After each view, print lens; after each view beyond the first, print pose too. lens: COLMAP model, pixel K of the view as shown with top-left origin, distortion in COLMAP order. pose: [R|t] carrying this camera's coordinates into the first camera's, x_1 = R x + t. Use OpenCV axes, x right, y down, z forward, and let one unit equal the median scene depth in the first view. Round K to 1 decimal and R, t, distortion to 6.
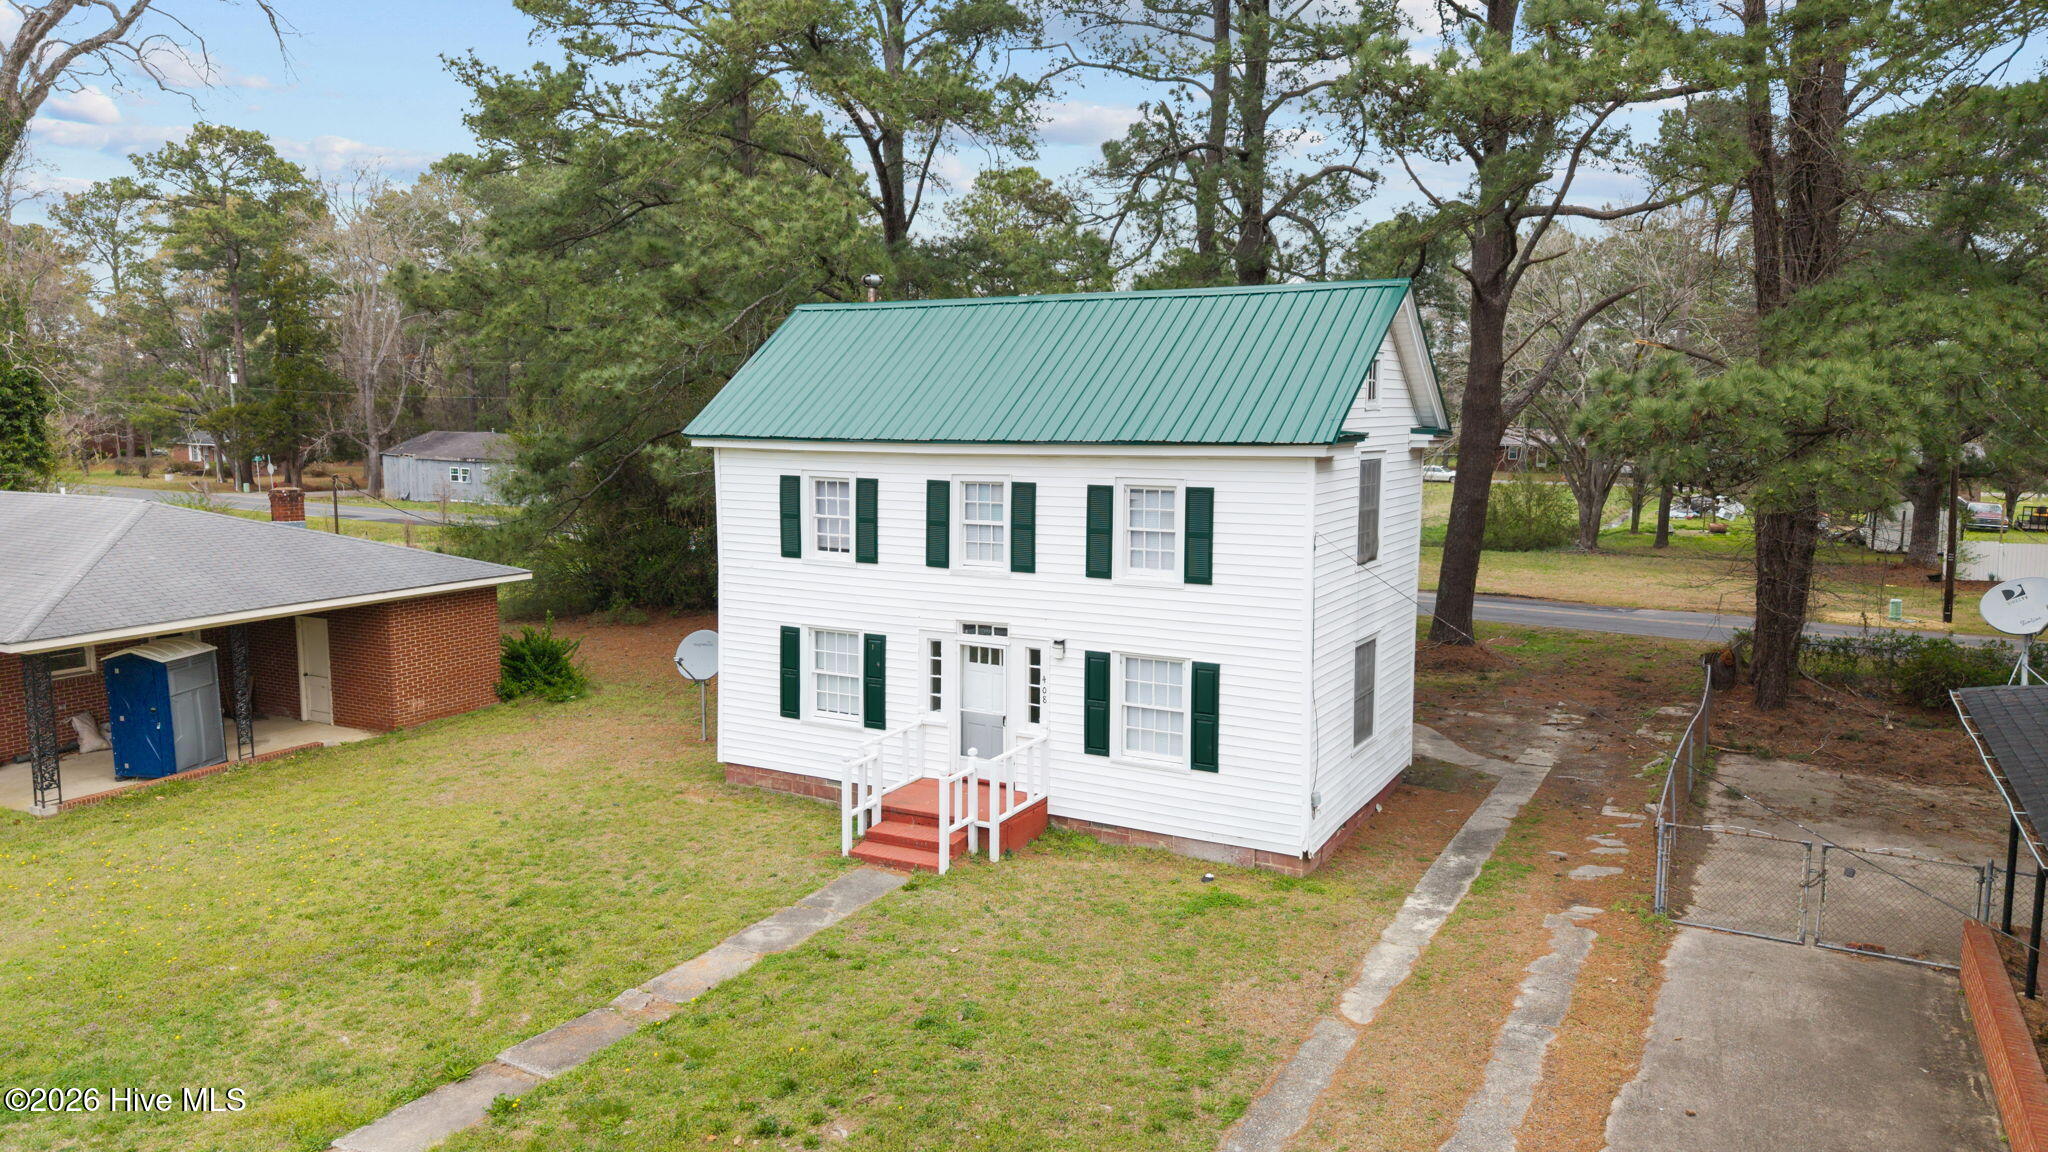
lens RADIAL K [[1390.8, 0, 1024.0], [0, 1390.8, 576.0], [0, 0, 1]] dist [0.046096, -0.063071]
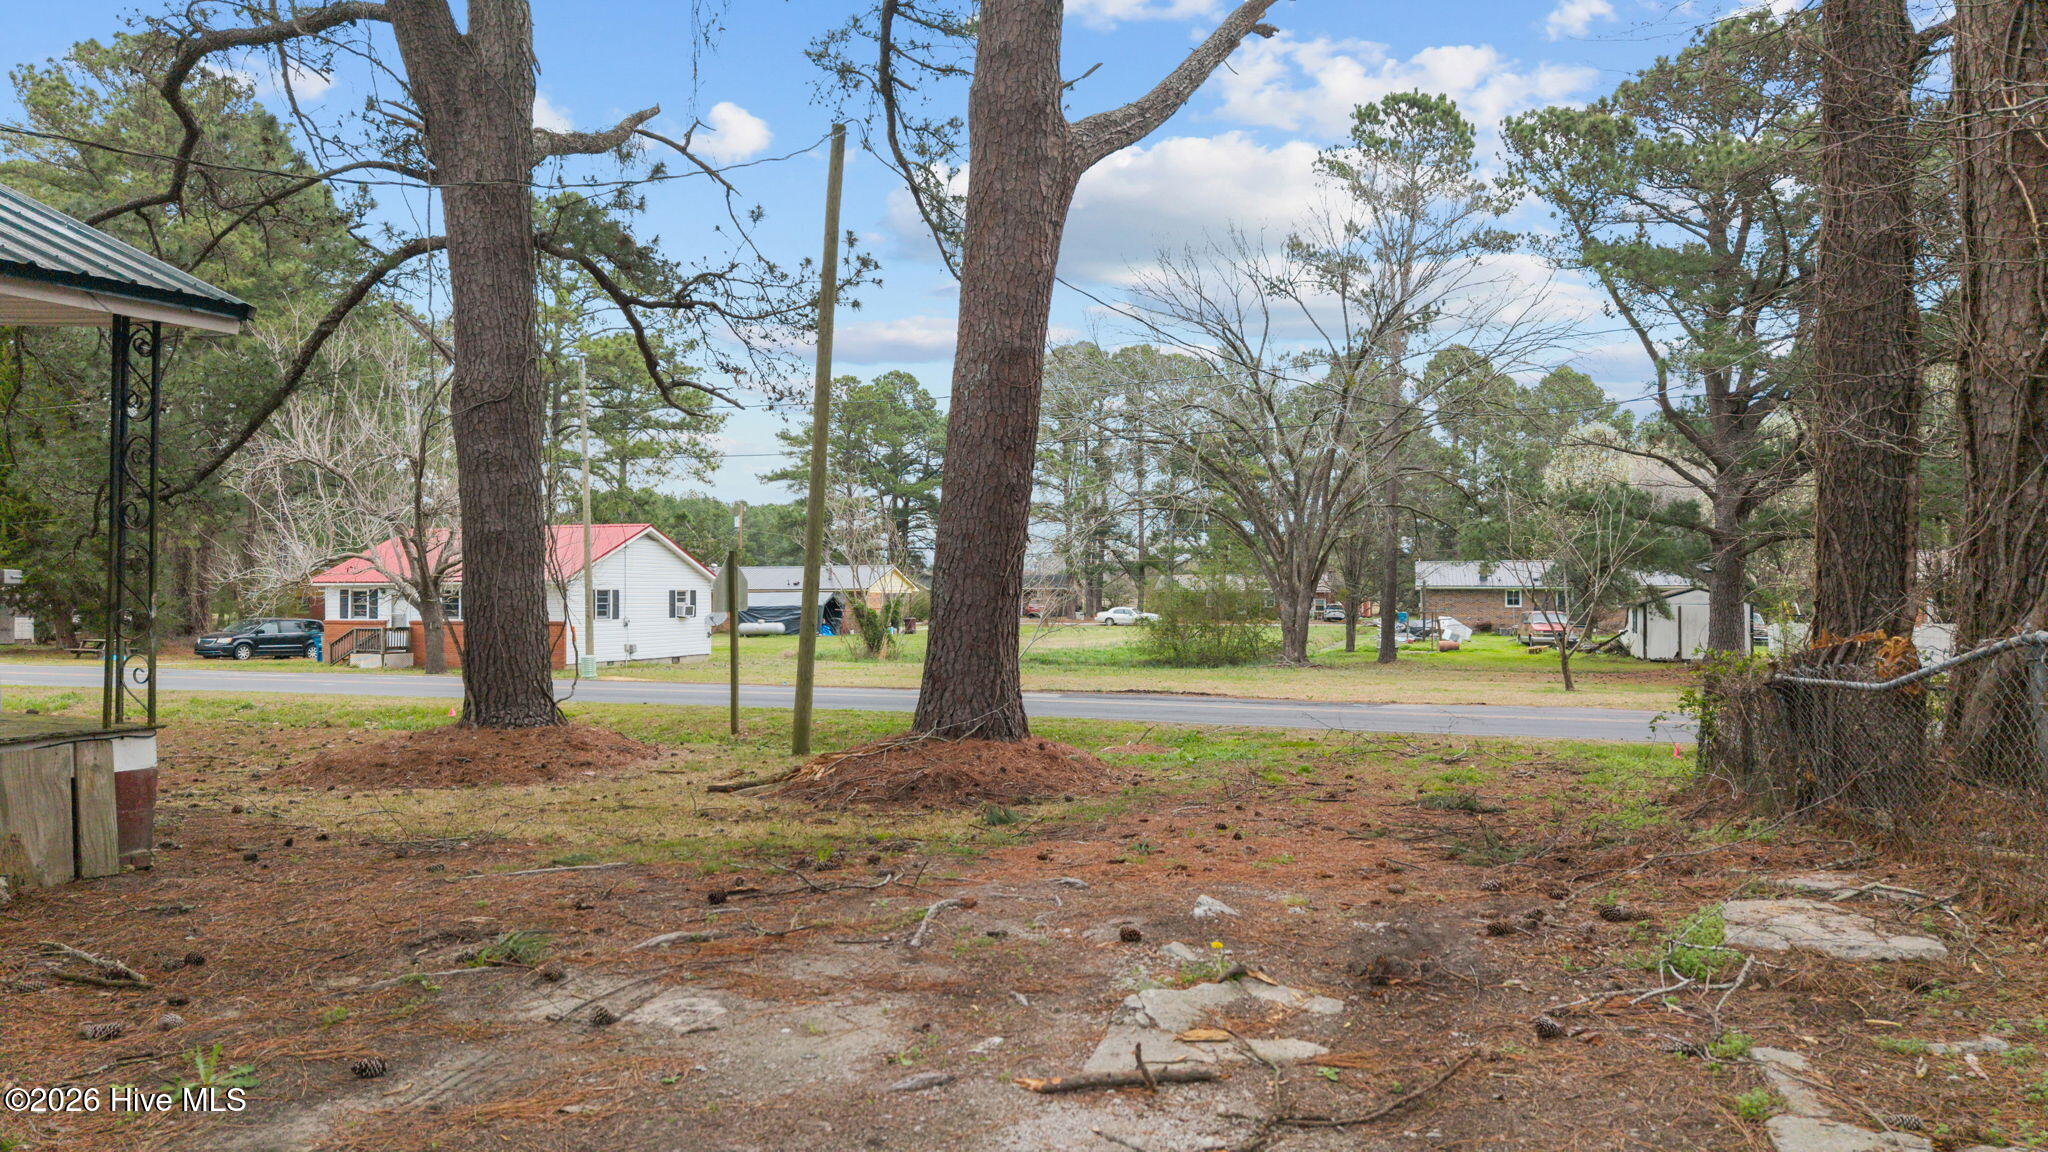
lens RADIAL K [[1390.8, 0, 1024.0], [0, 1390.8, 576.0], [0, 0, 1]] dist [0.046096, -0.063071]
pose [[0.981237, -0.008114, 0.192636, 0.124824], [0.034147, 0.990634, -0.132209, 0.027116], [-0.189759, 0.136306, 0.972323, 0.314098]]
